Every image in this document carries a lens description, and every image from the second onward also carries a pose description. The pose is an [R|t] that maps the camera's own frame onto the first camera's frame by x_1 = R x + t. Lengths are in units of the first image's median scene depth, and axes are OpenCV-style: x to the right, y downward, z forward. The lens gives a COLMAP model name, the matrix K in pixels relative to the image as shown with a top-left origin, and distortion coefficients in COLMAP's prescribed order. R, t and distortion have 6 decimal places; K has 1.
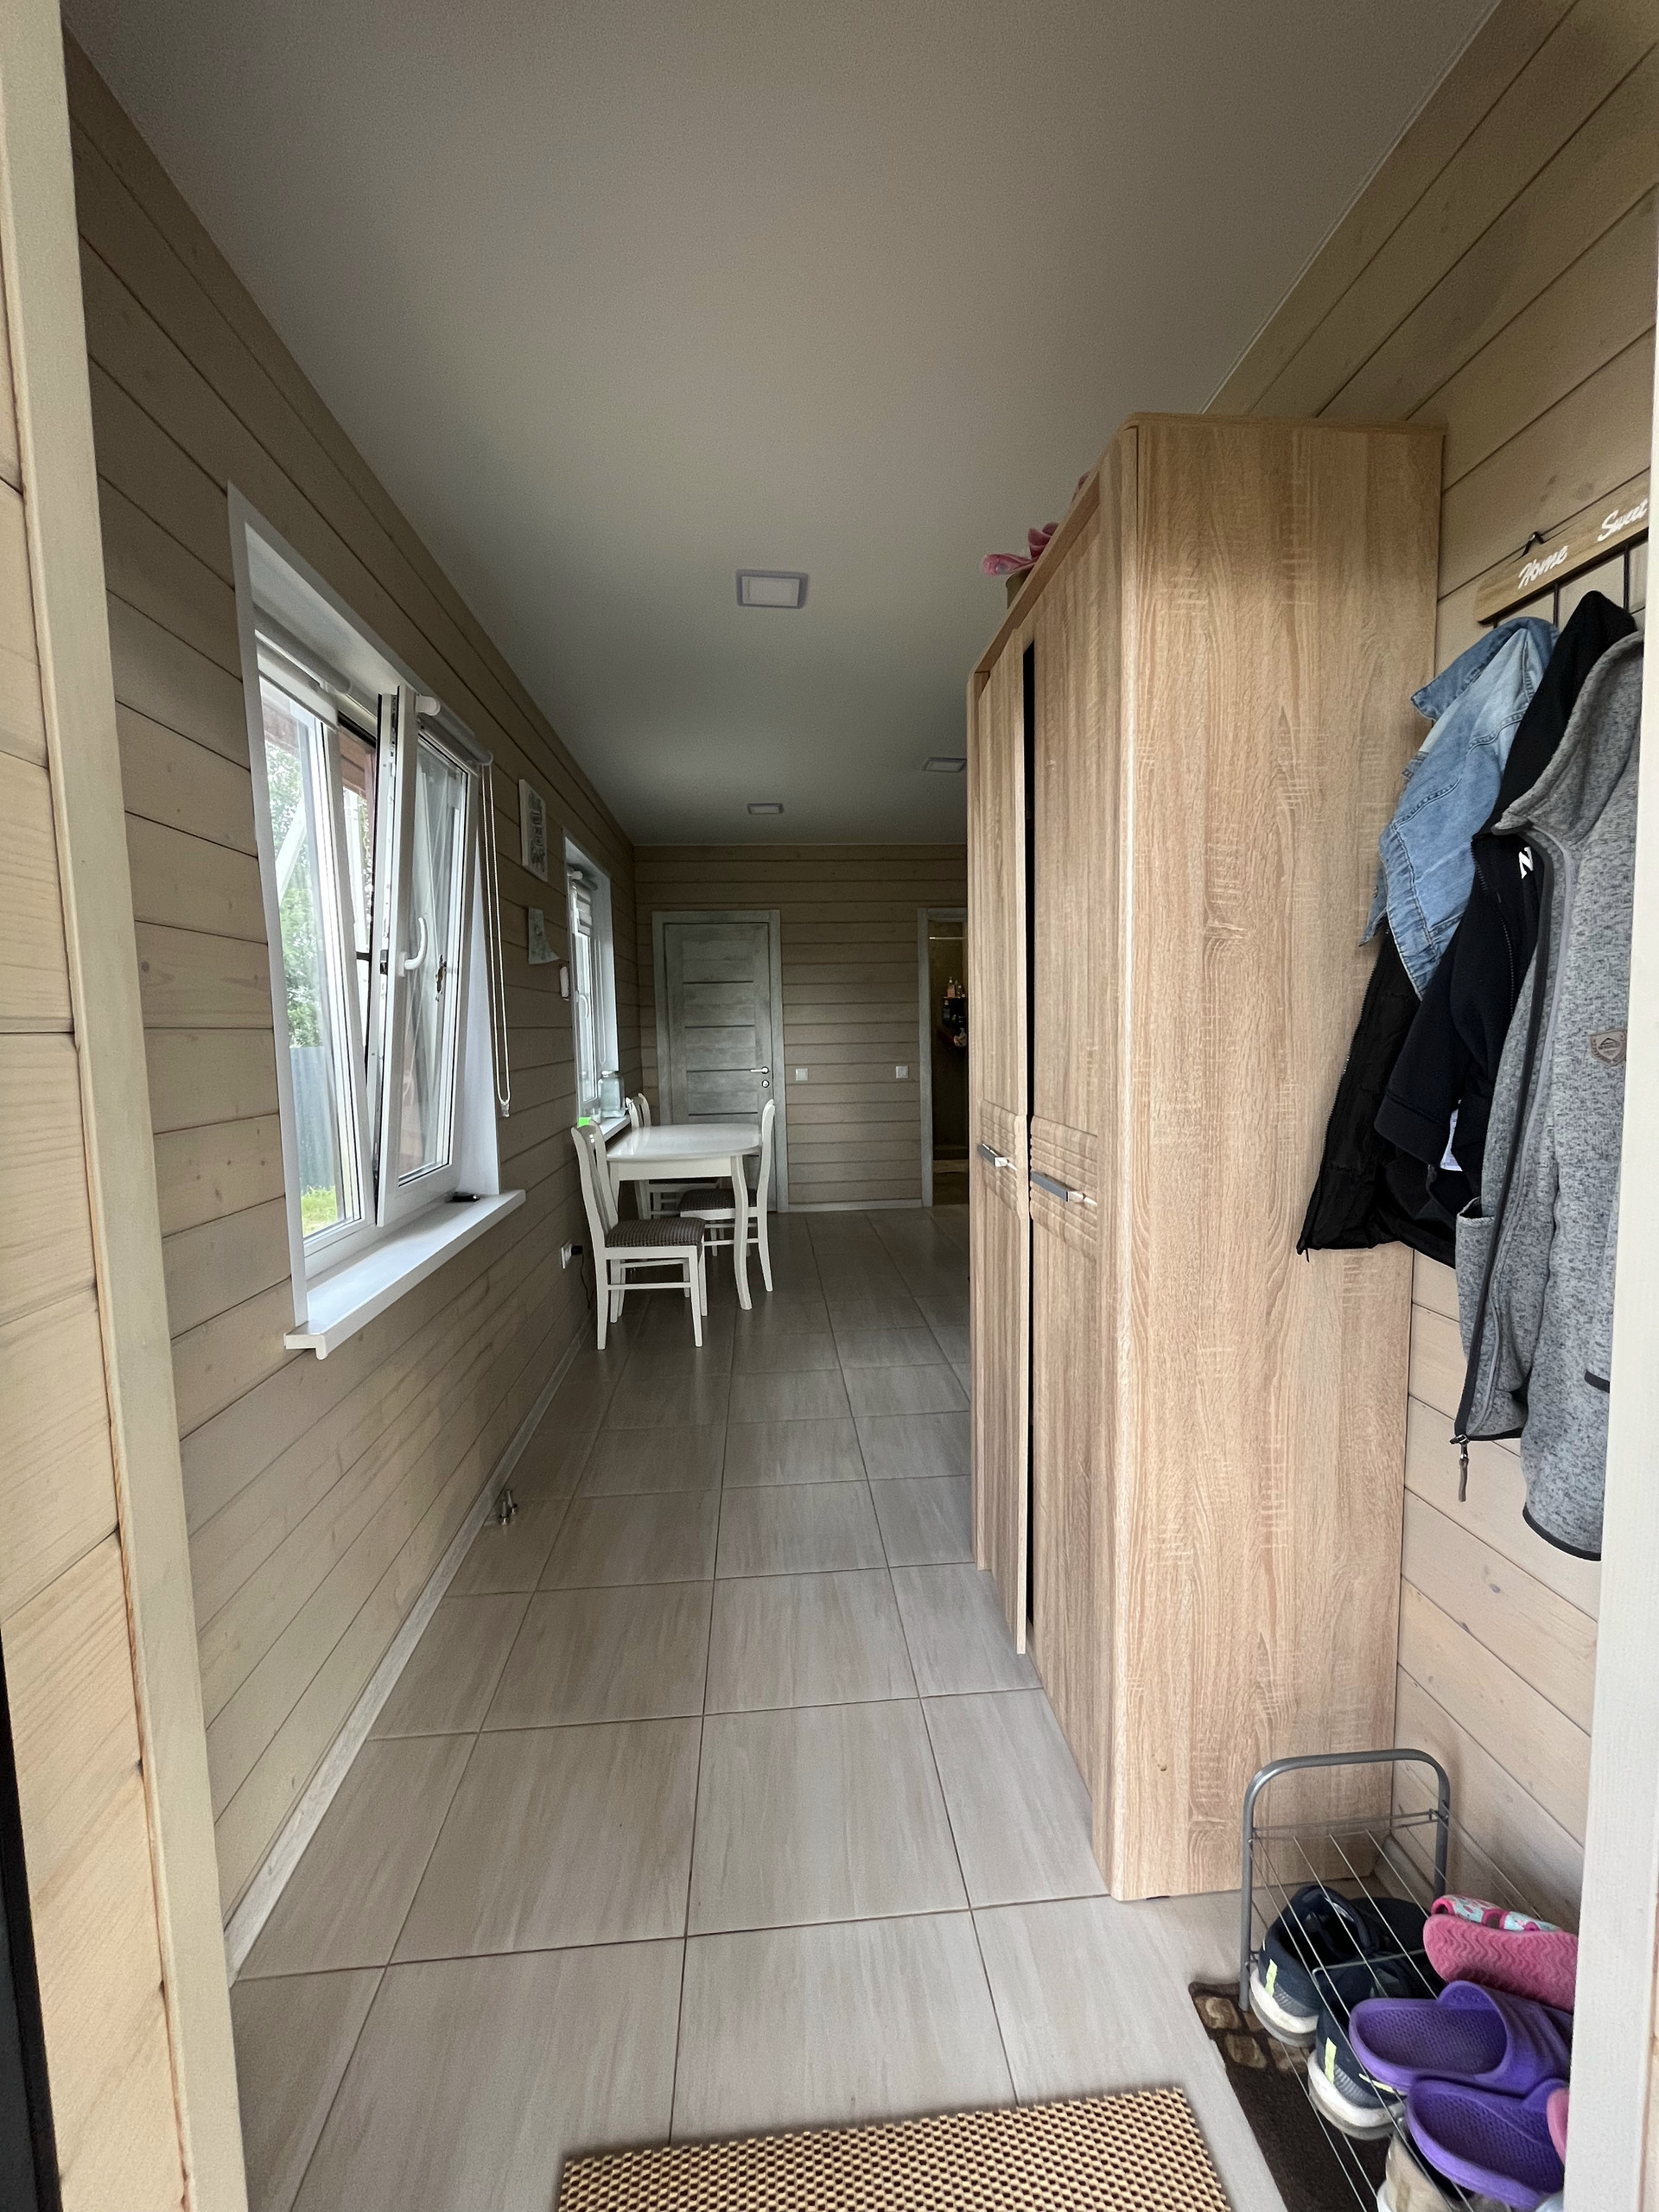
lens RADIAL K [[894.4, 0, 828.8], [0, 894.4, 1099.4], [0, 0, 1]] dist [-0.003484, -0.000264]
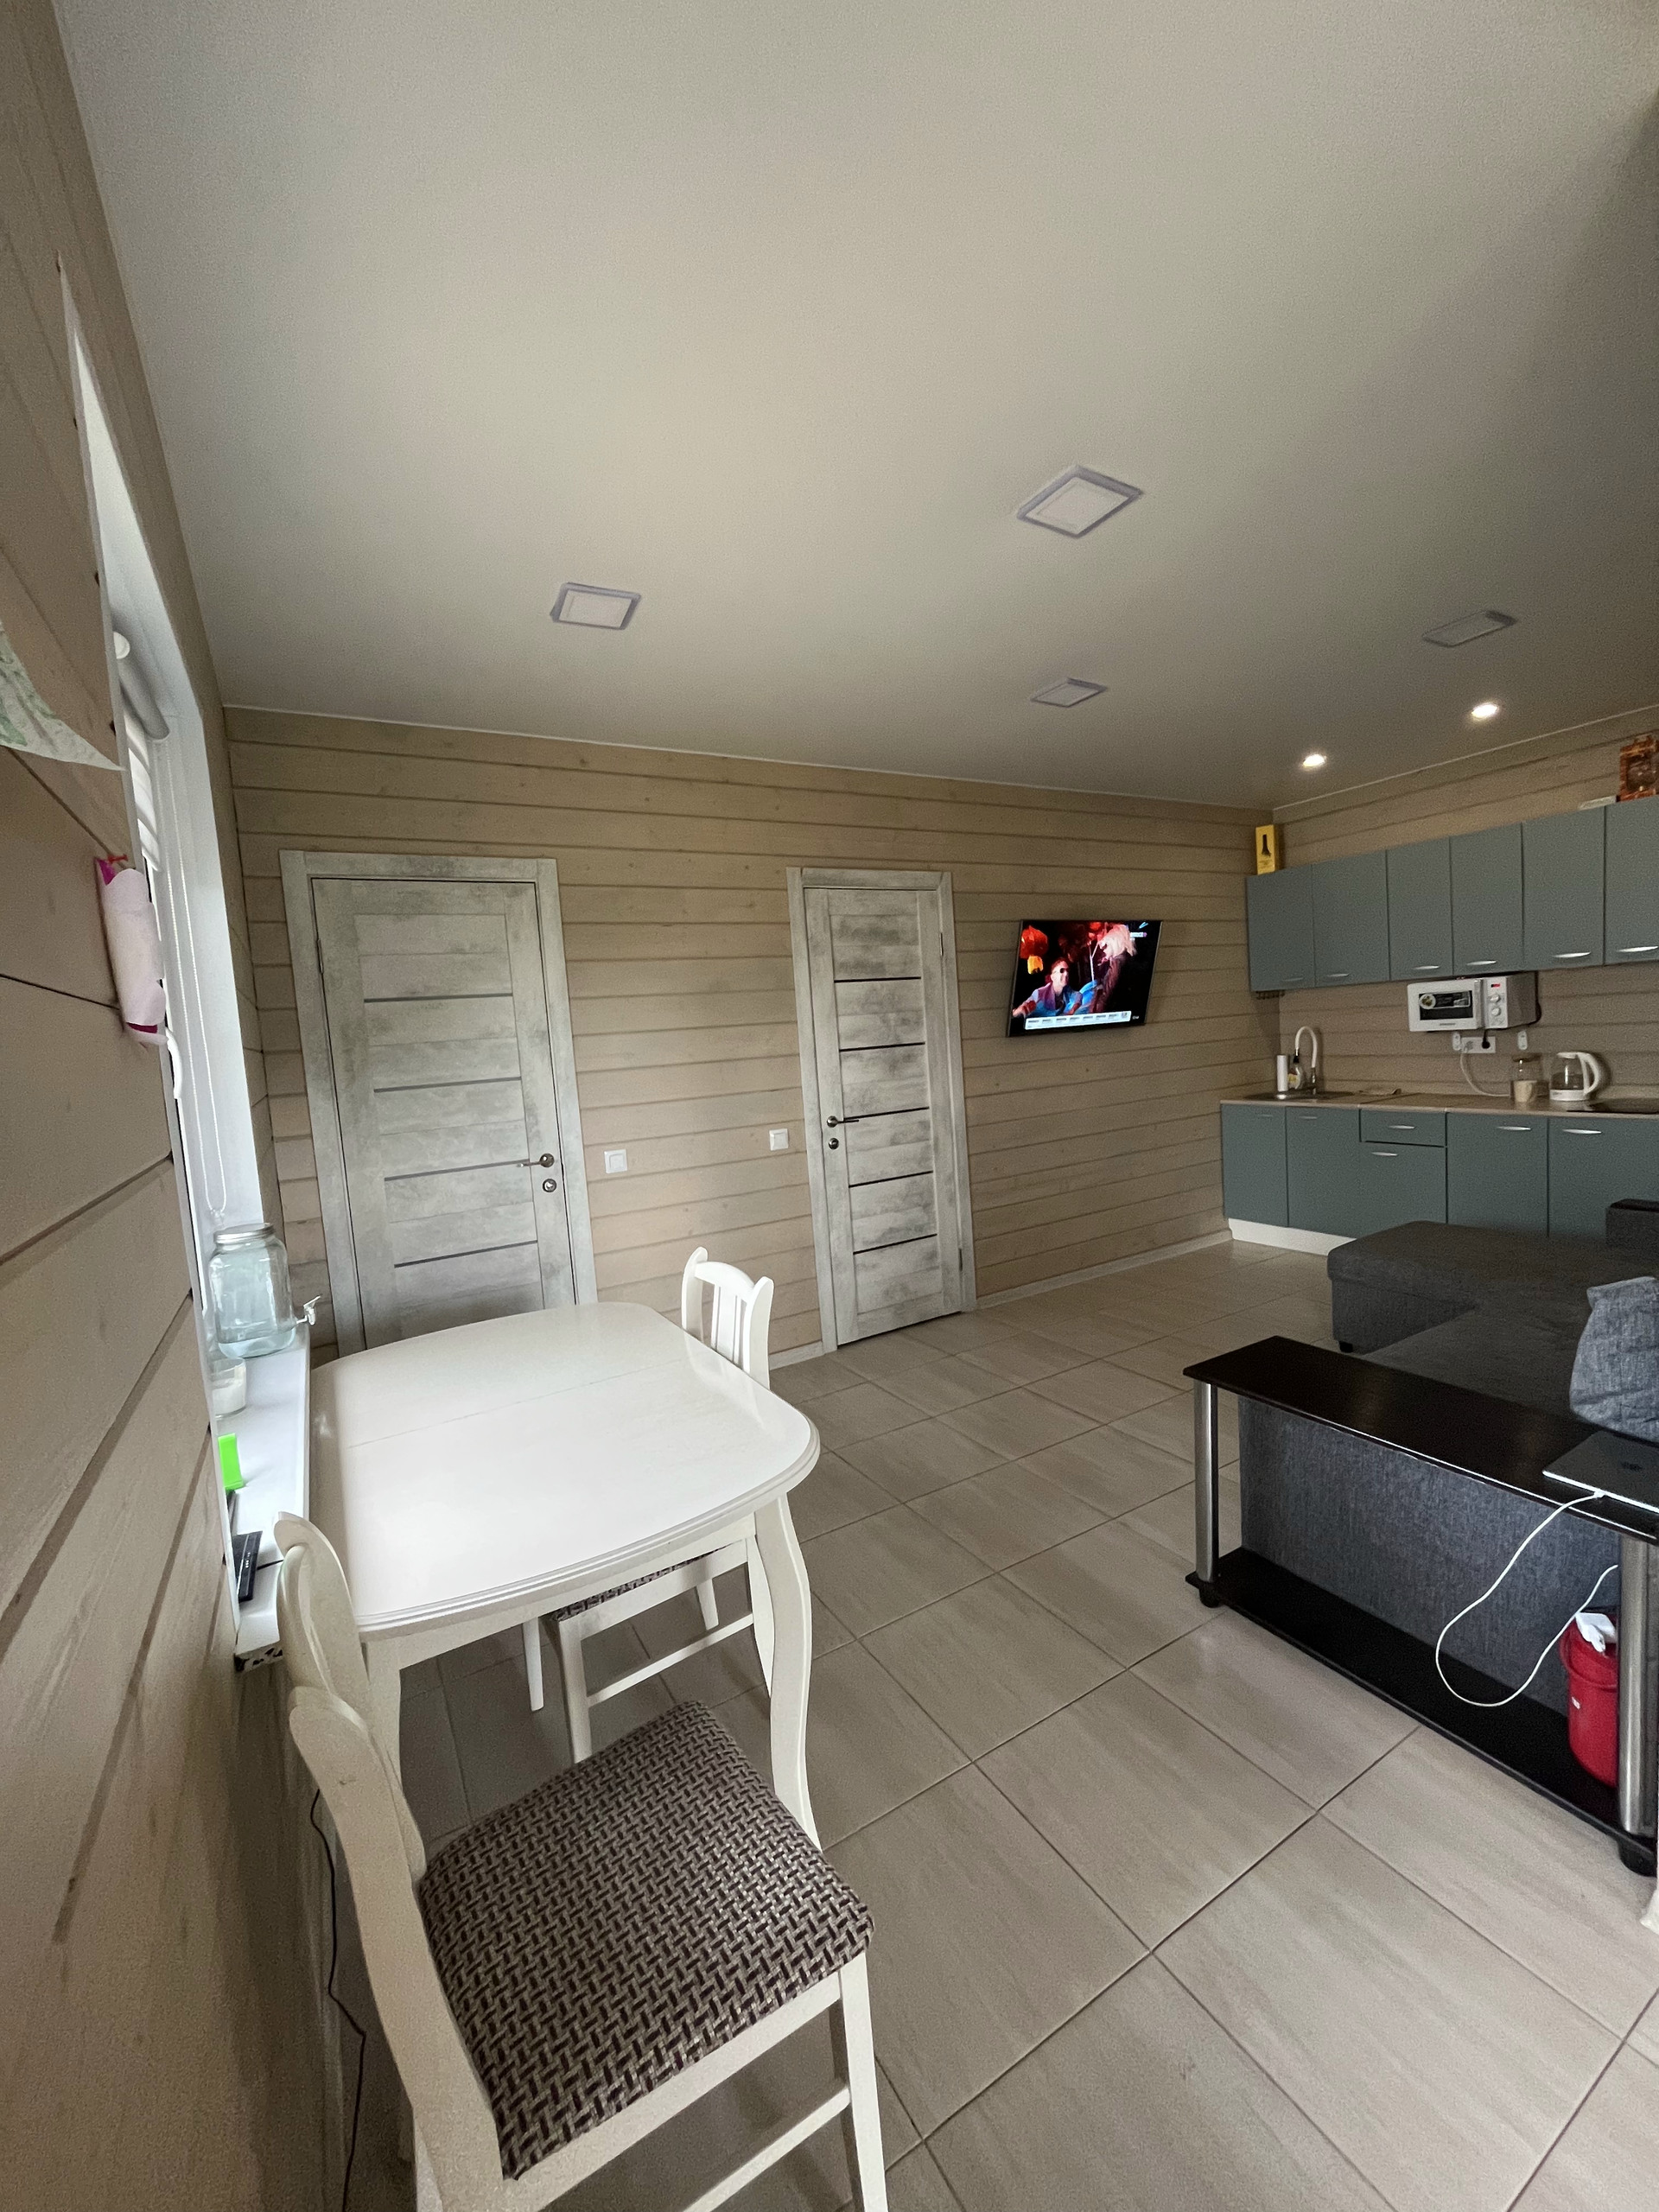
lens RADIAL K [[894.4, 0, 828.8], [0, 894.4, 1099.4], [0, 0, 1]] dist [-0.003484, -0.000264]
pose [[0.898986, -0.074775, 0.431546, -0.148783], [0.085826, 0.996291, -0.006159, -0.051673], [-0.429485, 0.042575, 0.902070, 0.452224]]
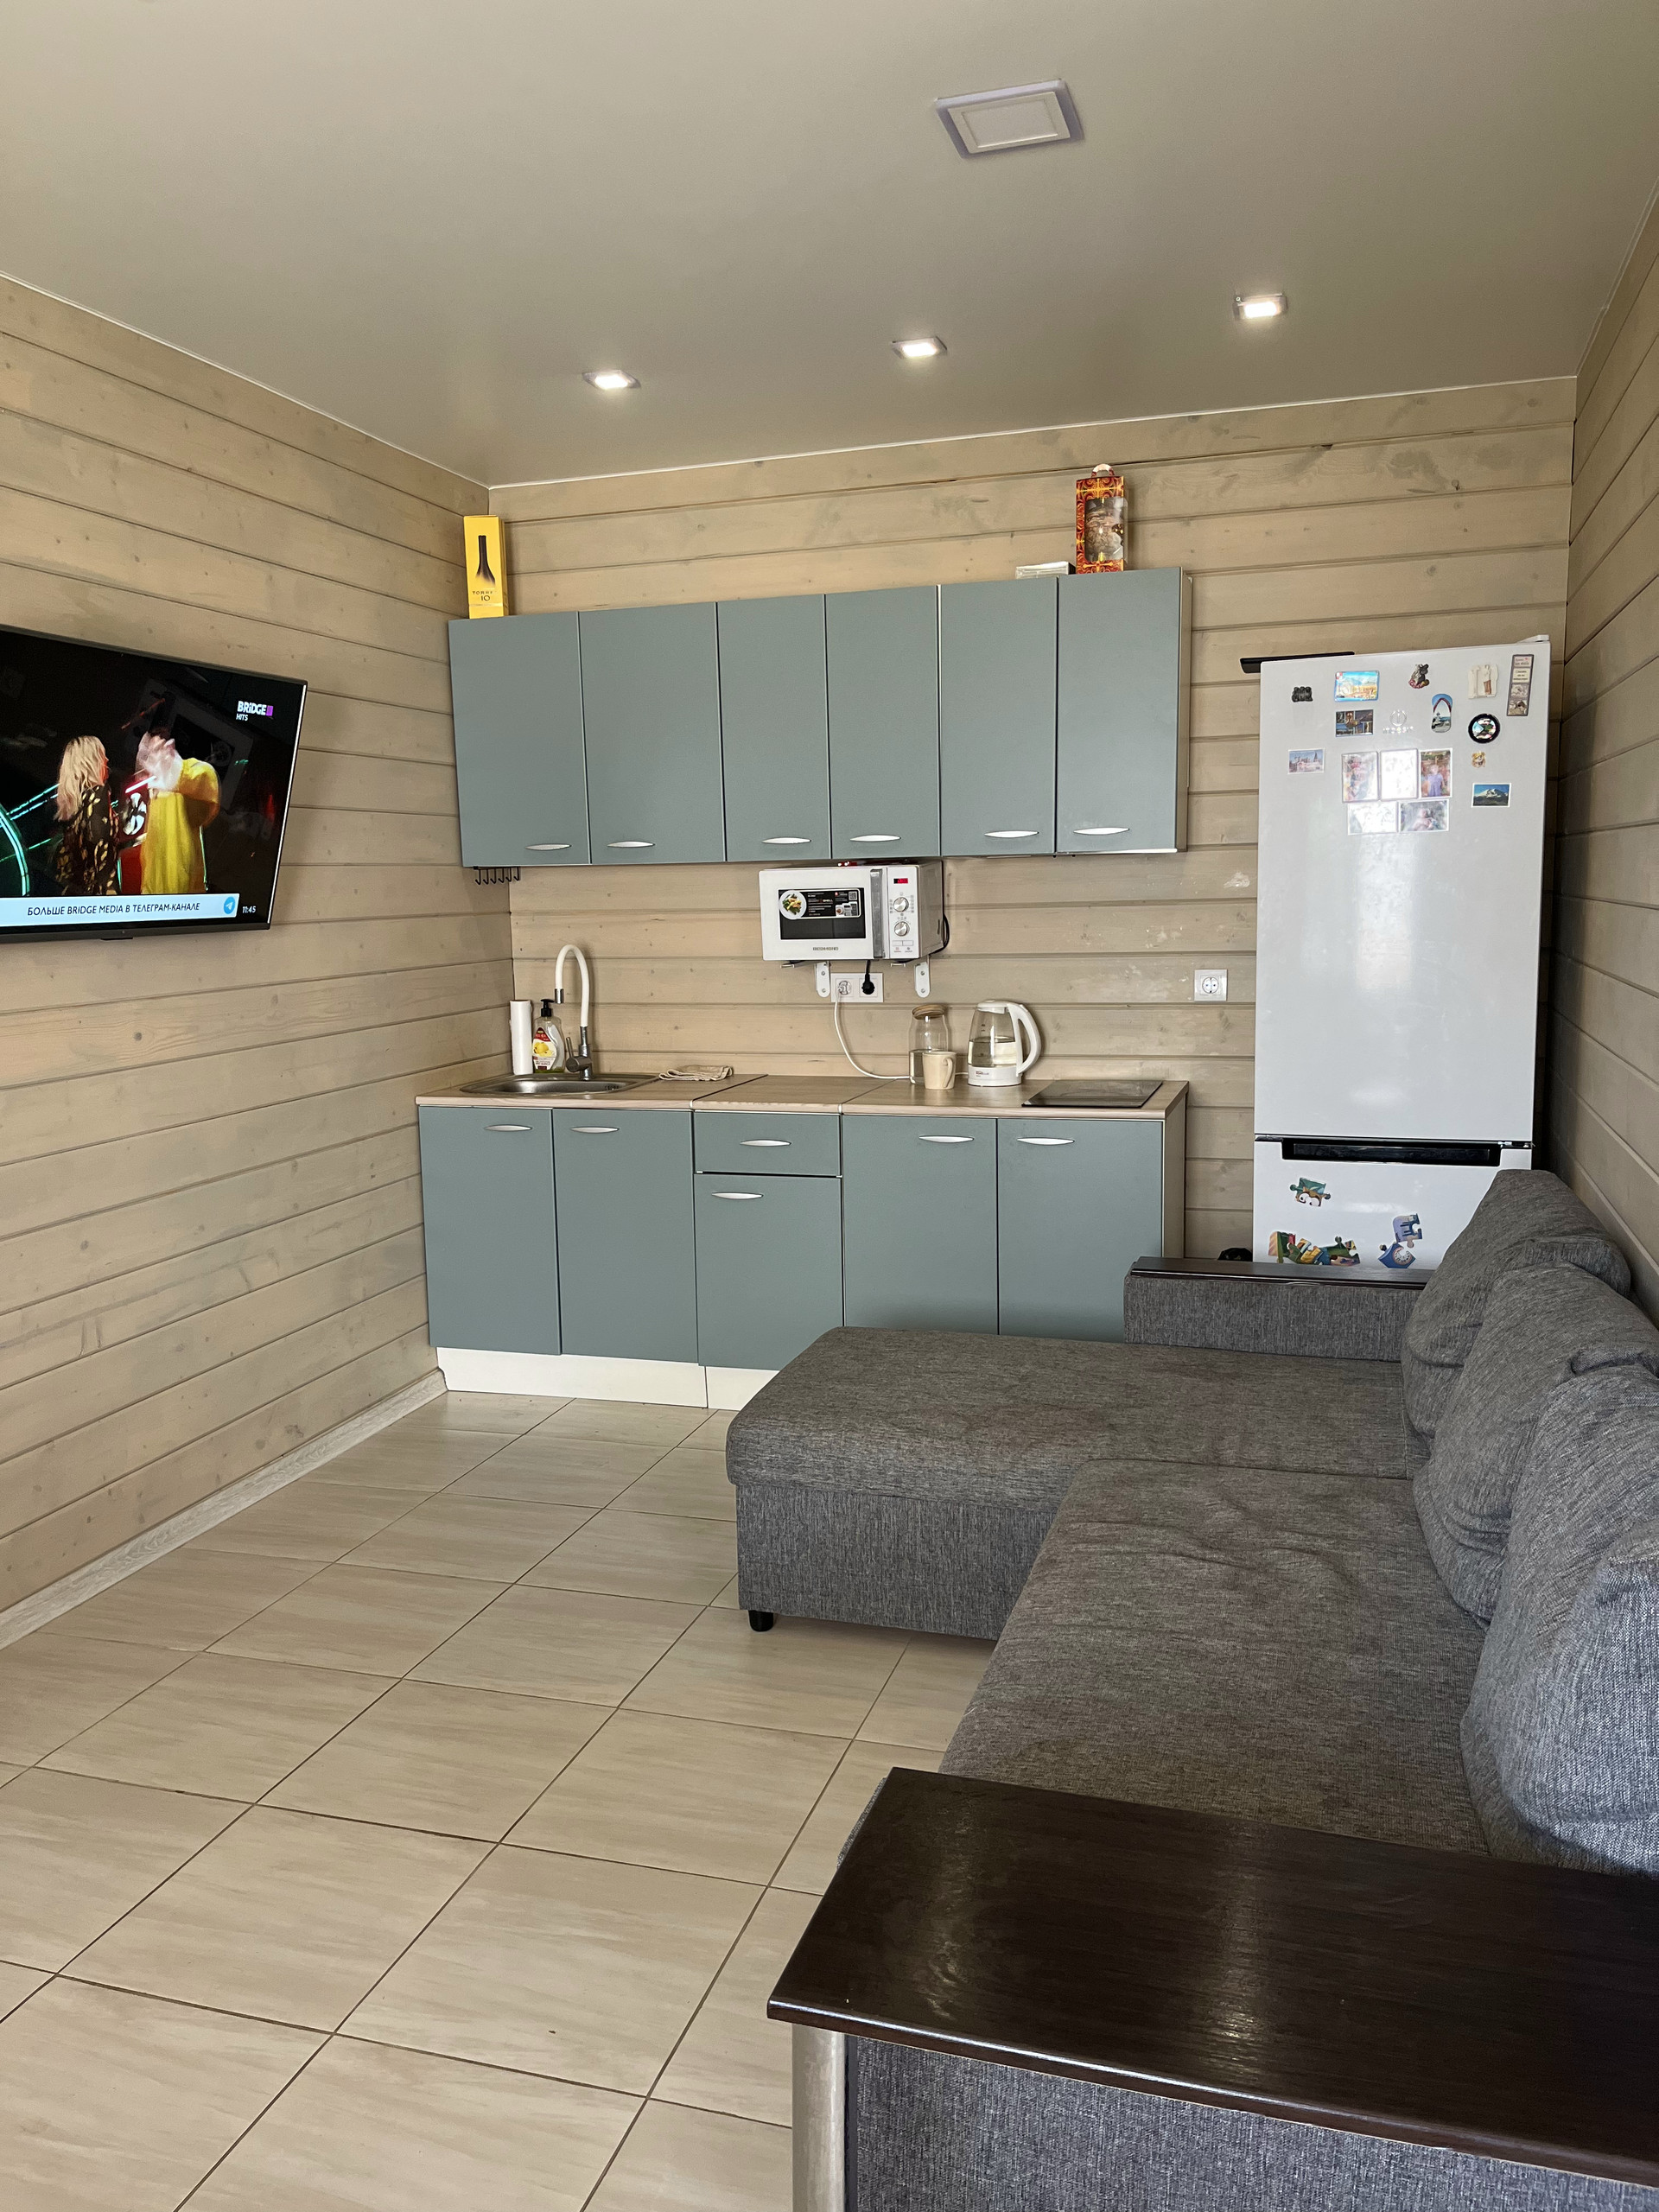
lens RADIAL K [[1667.7, 0, 828.8], [0, 1667.7, 1118.6], [0, 0, 1]] dist [0.065080, -0.095954]
pose [[0.364068, -0.115649, 0.924164, -0.064929], [0.087627, 0.992113, 0.089632, -0.065048], [-0.927241, 0.048350, 0.371331, 0.615460]]
